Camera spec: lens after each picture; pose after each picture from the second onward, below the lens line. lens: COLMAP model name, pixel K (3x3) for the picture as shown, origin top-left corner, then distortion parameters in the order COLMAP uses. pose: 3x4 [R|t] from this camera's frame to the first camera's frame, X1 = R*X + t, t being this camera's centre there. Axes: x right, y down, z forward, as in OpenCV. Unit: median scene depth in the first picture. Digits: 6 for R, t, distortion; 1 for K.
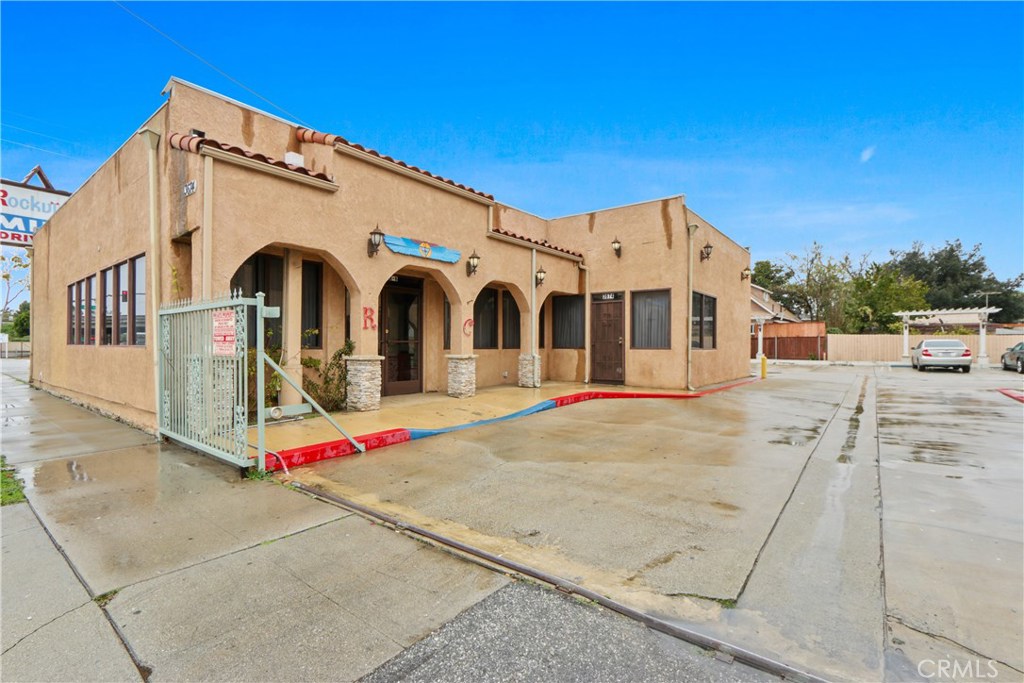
lens RADIAL K [[477.0, 0, 513.3], [0, 477.0, 343.8], [0, 0, 1]] dist [-0.014801, -0.000160]
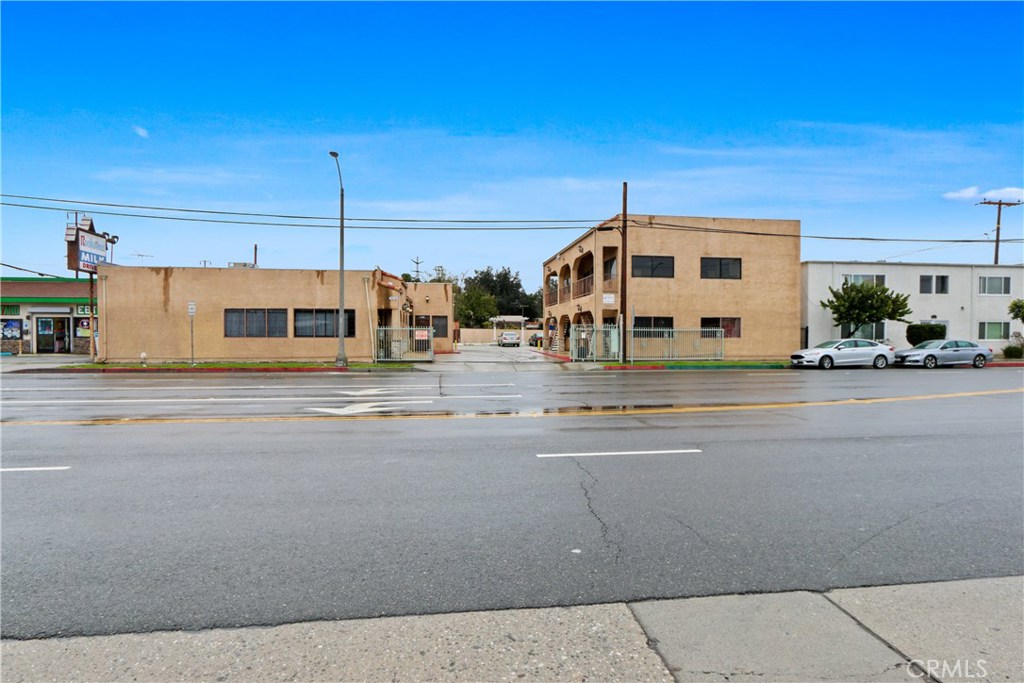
lens RADIAL K [[535.2, 0, 513.2], [0, 535.2, 339.3], [0, 0, 1]] dist [0.000033, 0.000000]
pose [[0.710990, -0.008968, 0.703145, -0.595932], [-0.002066, 0.999888, 0.014842, -0.008775], [-0.703199, -0.012005, 0.710891, -0.561986]]
